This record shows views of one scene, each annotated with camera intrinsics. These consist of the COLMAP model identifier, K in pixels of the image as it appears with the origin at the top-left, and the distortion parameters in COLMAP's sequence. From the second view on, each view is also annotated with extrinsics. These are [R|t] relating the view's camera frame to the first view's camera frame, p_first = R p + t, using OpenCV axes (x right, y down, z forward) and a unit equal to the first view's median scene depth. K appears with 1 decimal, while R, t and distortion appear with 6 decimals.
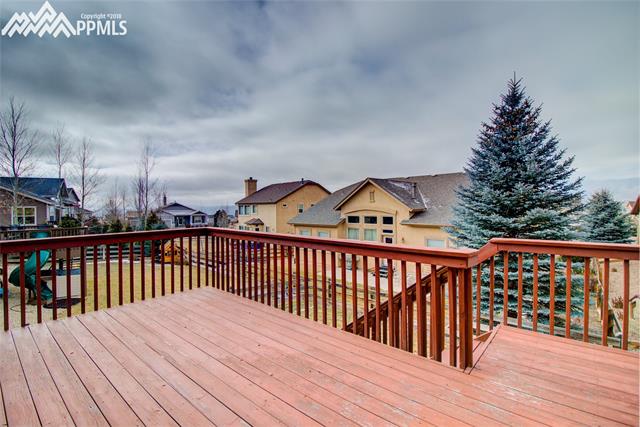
lens RADIAL K [[307.3, 0, 318.7], [0, 307.3, 206.8], [0, 0, 1]] dist [-0.000089, -0.000686]
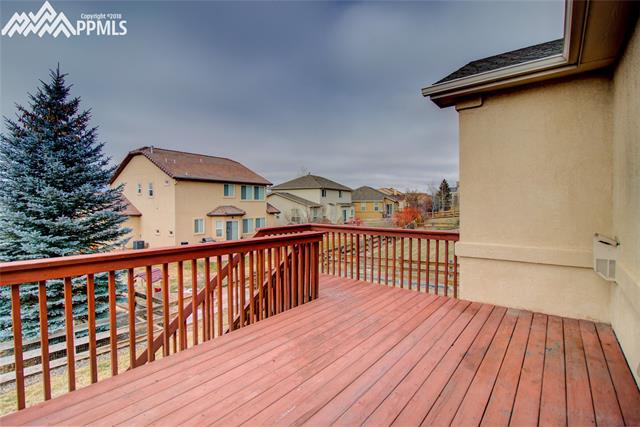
lens RADIAL K [[307.3, 0, 318.7], [0, 307.3, 206.8], [0, 0, 1]] dist [-0.000089, -0.000686]
pose [[-0.046087, -0.000332, 0.998937, -0.924076], [0.007983, 0.999968, 0.000700, 0.001319], [-0.998906, 0.008007, -0.046083, 0.764997]]
